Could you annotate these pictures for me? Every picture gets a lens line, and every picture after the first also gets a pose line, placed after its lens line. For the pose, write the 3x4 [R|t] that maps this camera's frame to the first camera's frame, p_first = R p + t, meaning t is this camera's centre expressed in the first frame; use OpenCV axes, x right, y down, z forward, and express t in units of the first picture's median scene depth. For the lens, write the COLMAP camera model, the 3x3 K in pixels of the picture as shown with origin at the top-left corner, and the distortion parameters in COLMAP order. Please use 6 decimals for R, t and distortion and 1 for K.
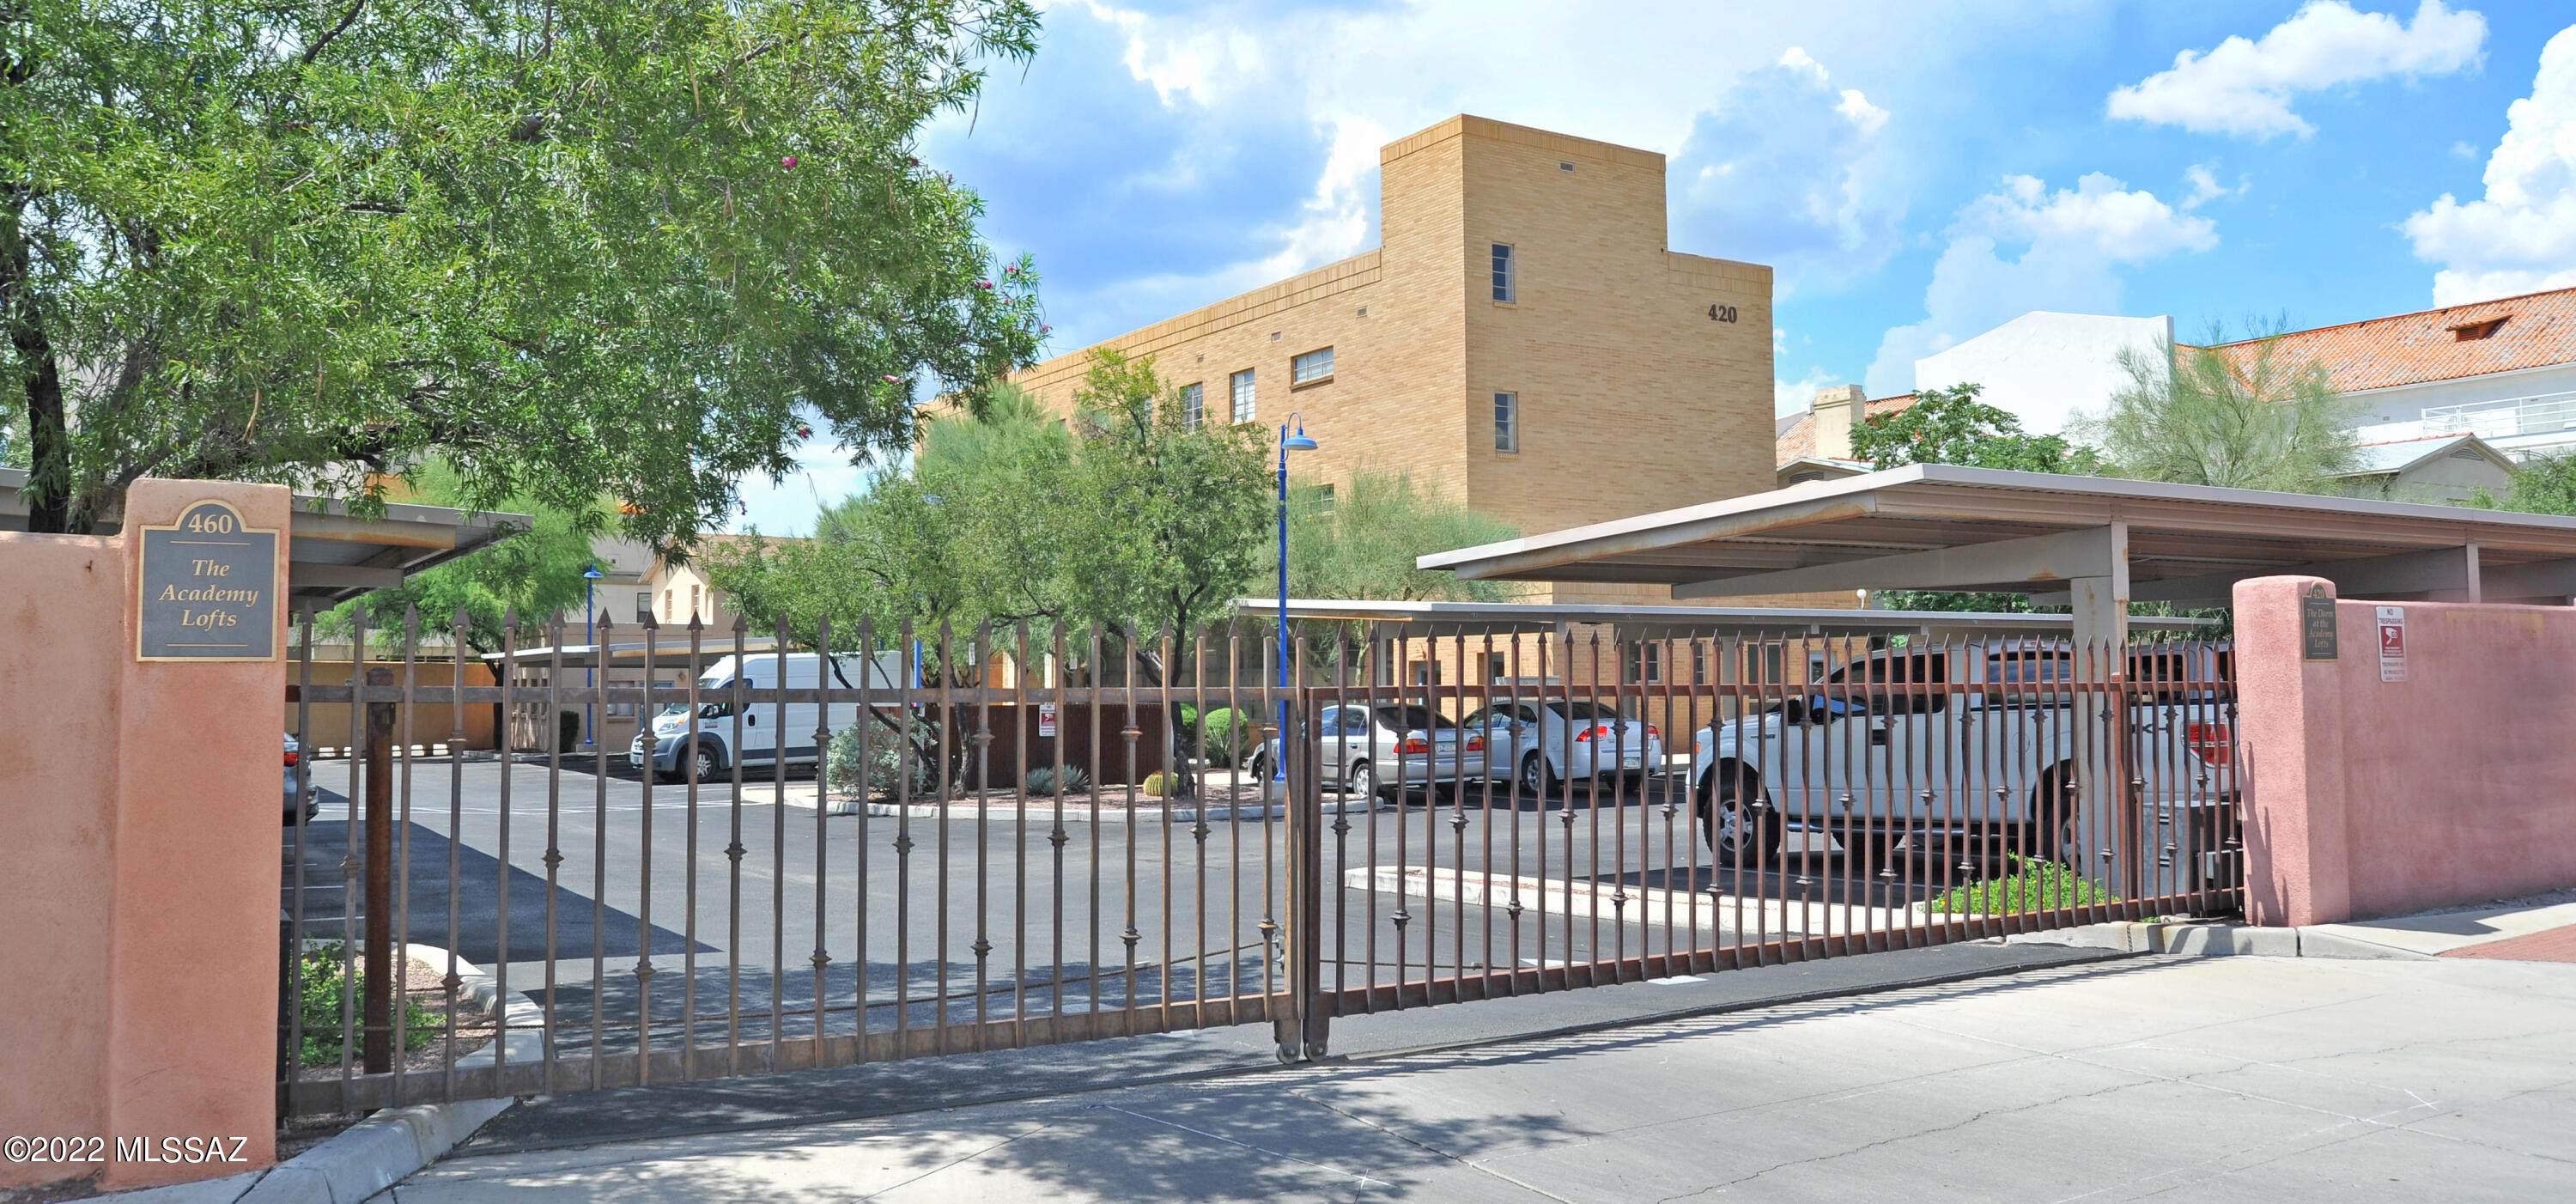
lens RADIAL K [[1872.7, 0, 1288.7], [0, 1872.7, 598.5], [0, 0, 1]] dist [-0.008750, -0.001041]
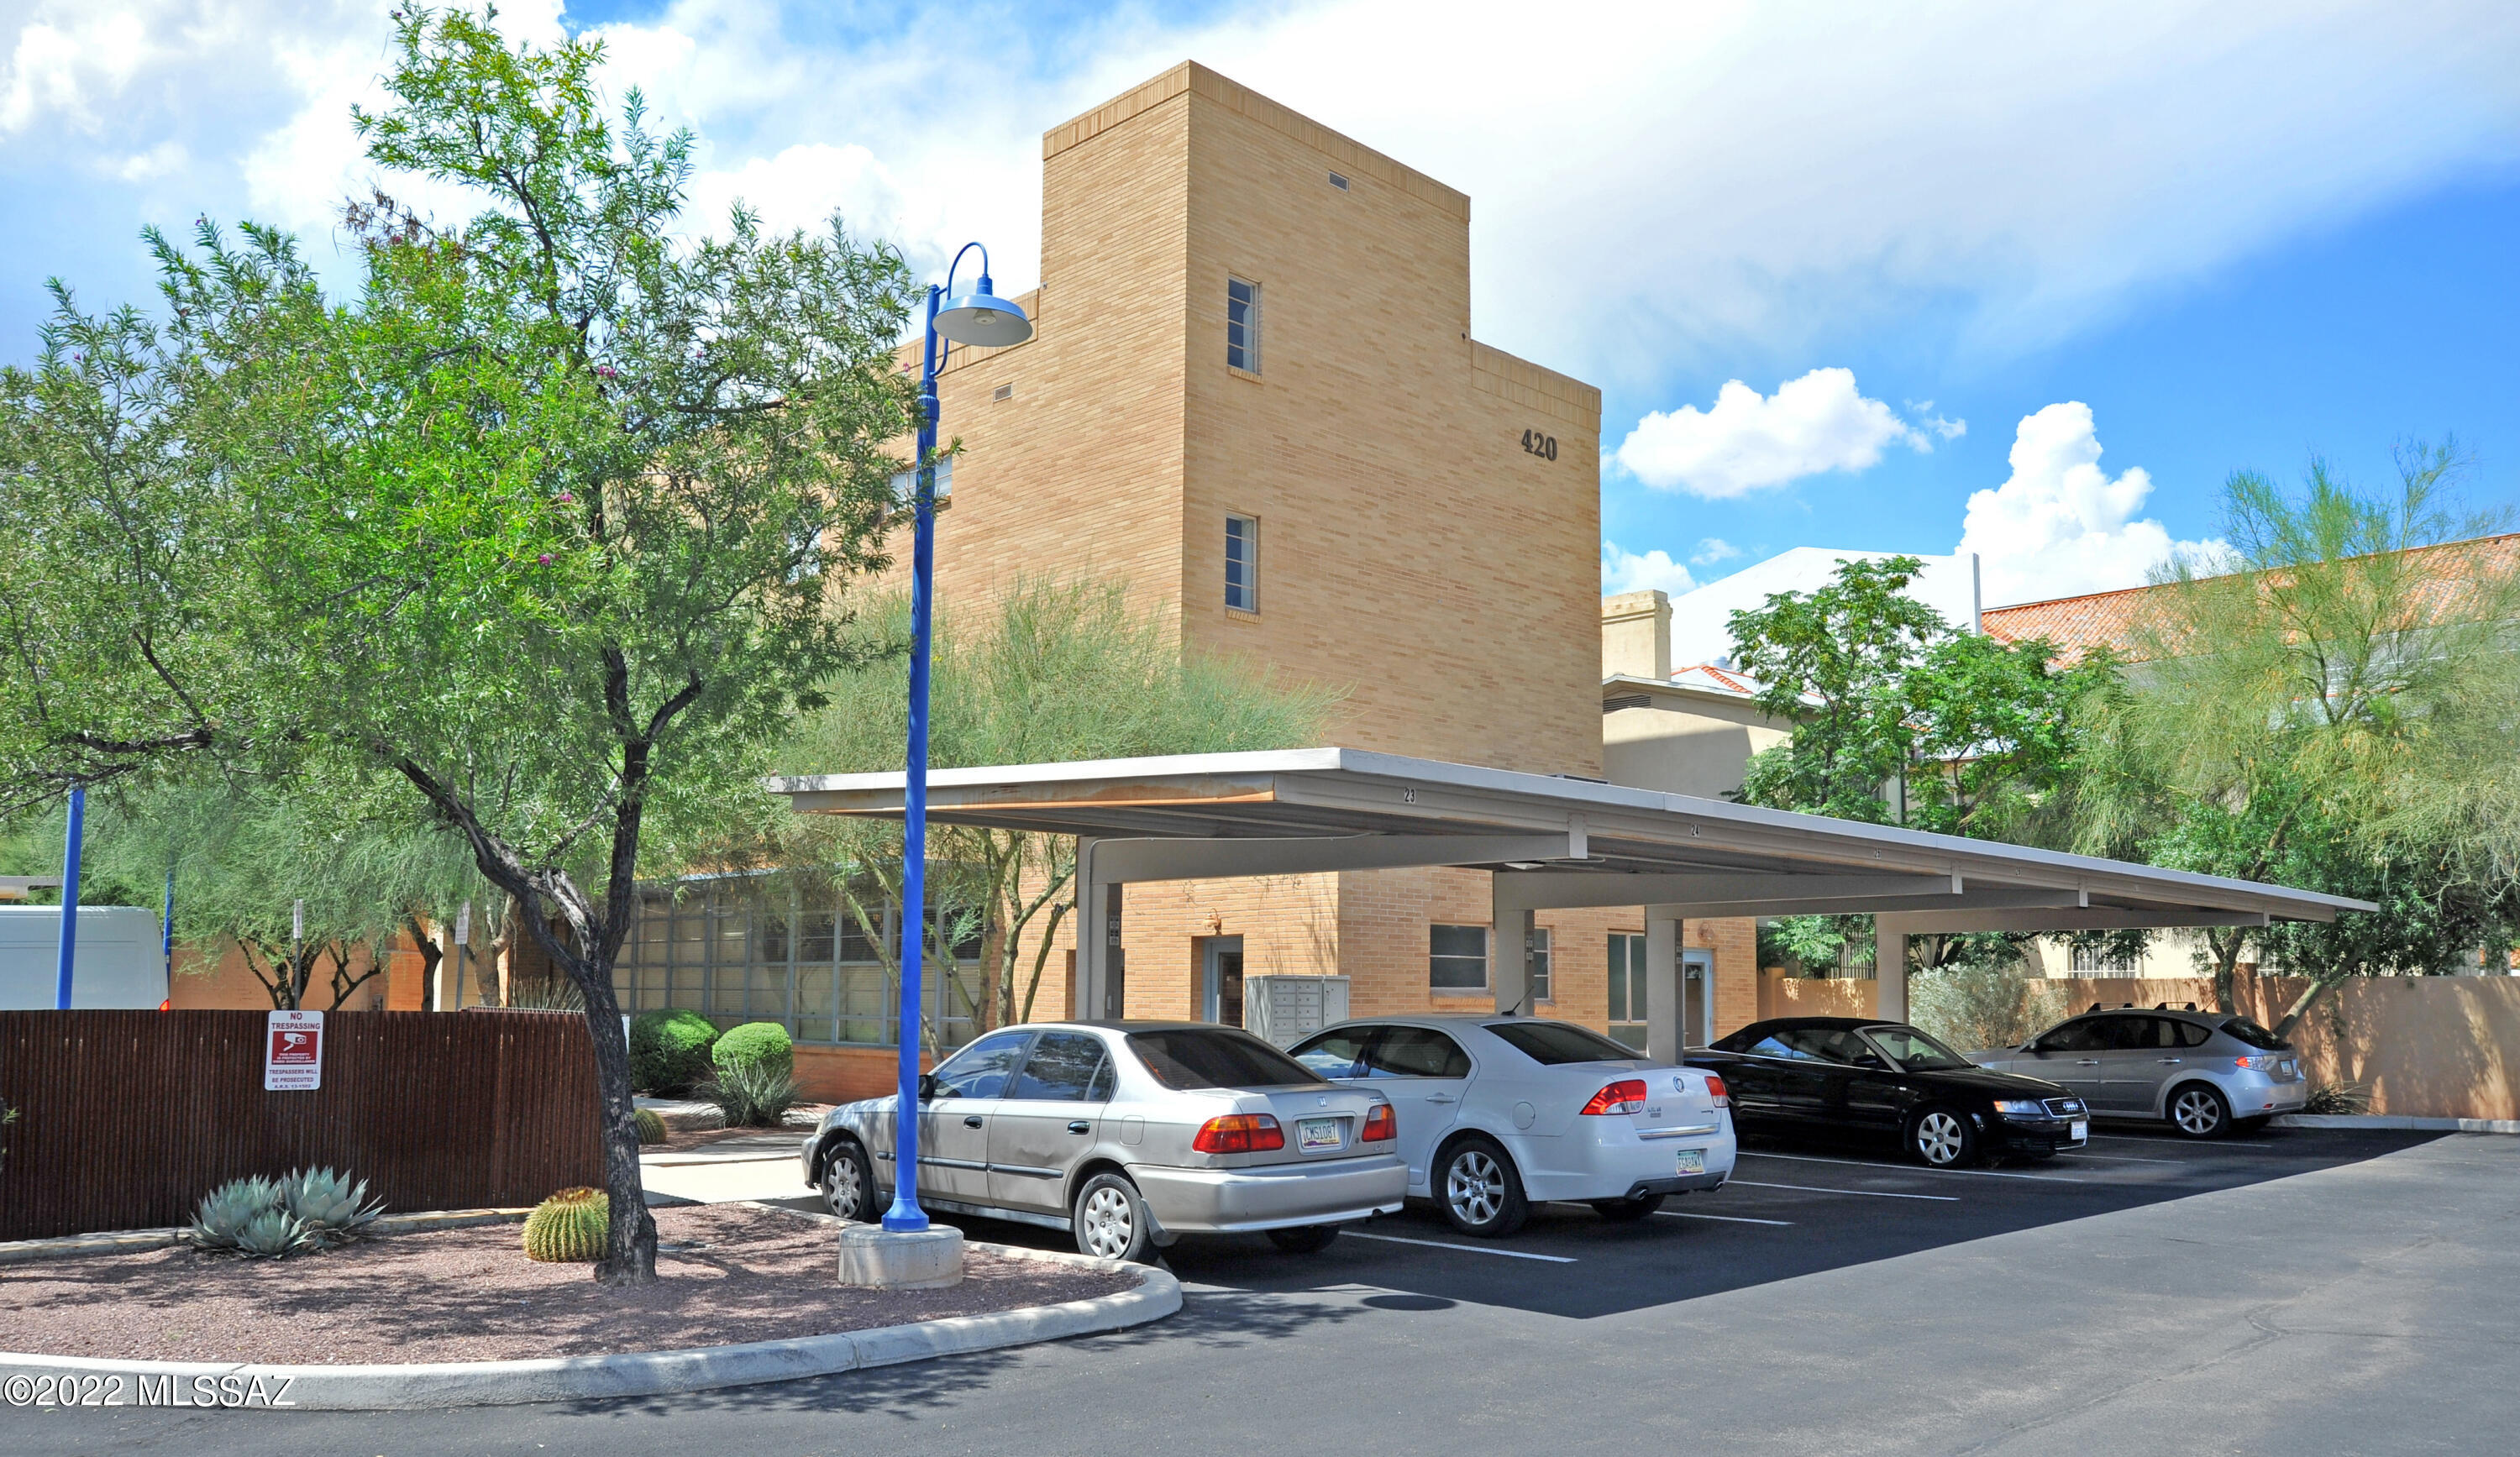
lens RADIAL K [[1919.0, 0, 1262.0], [0, 1919.0, 743.8], [0, 0, 1]] dist [0.013197, 0.002095]
pose [[0.974677, 0.043504, 0.219346, -0.012789], [-0.023095, 0.995232, -0.094766, 0.024002], [-0.222423, 0.087300, 0.971034, 0.383475]]
